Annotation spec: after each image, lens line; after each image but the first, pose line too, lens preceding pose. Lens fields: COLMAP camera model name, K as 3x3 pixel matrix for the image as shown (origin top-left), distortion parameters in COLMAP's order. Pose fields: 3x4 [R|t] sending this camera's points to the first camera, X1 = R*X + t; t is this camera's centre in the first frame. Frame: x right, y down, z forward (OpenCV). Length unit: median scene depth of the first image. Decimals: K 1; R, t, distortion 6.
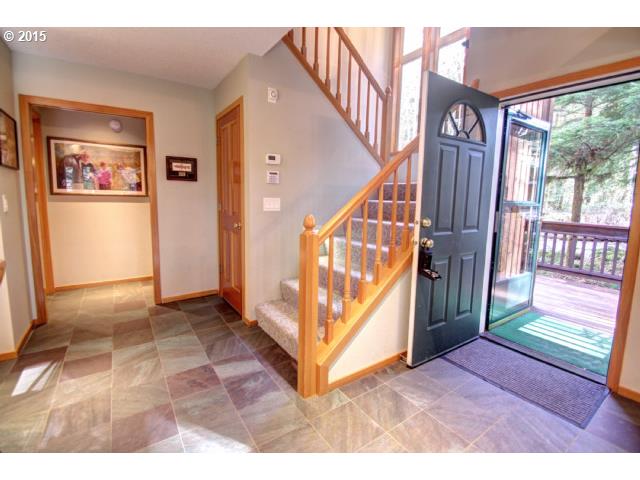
lens RADIAL K [[297.0, 0, 324.2], [0, 297.0, 230.1], [0, 0, 1]] dist [0.018214, -0.020645]
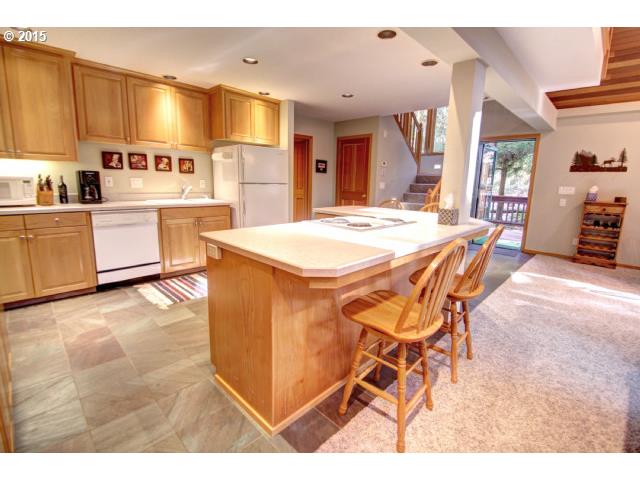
lens RADIAL K [[297.0, 0, 324.2], [0, 297.0, 230.1], [0, 0, 1]] dist [0.018214, -0.020645]
pose [[0.979684, -0.035058, 0.197461, -0.833603], [0.023685, 0.997937, 0.059671, 0.074820], [-0.199146, -0.053782, 0.978493, -0.806413]]
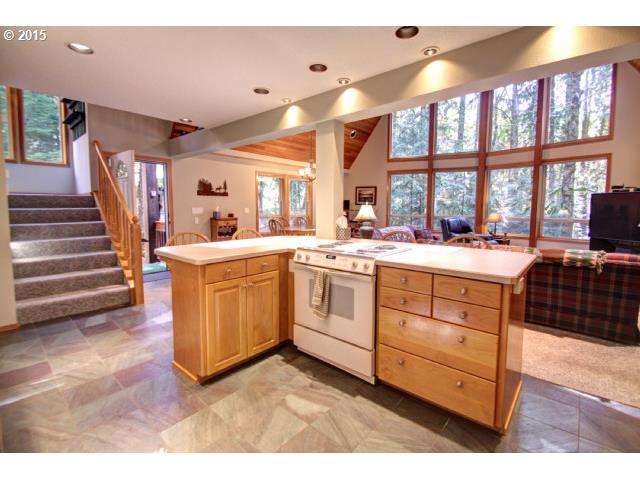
lens RADIAL K [[297.0, 0, 324.2], [0, 297.0, 230.1], [0, 0, 1]] dist [0.018214, -0.020645]
pose [[-0.235649, -0.098477, 0.966836, -1.300393], [0.102337, 0.986807, 0.125454, -0.038256], [-0.966435, 0.128506, -0.222462, 0.104407]]
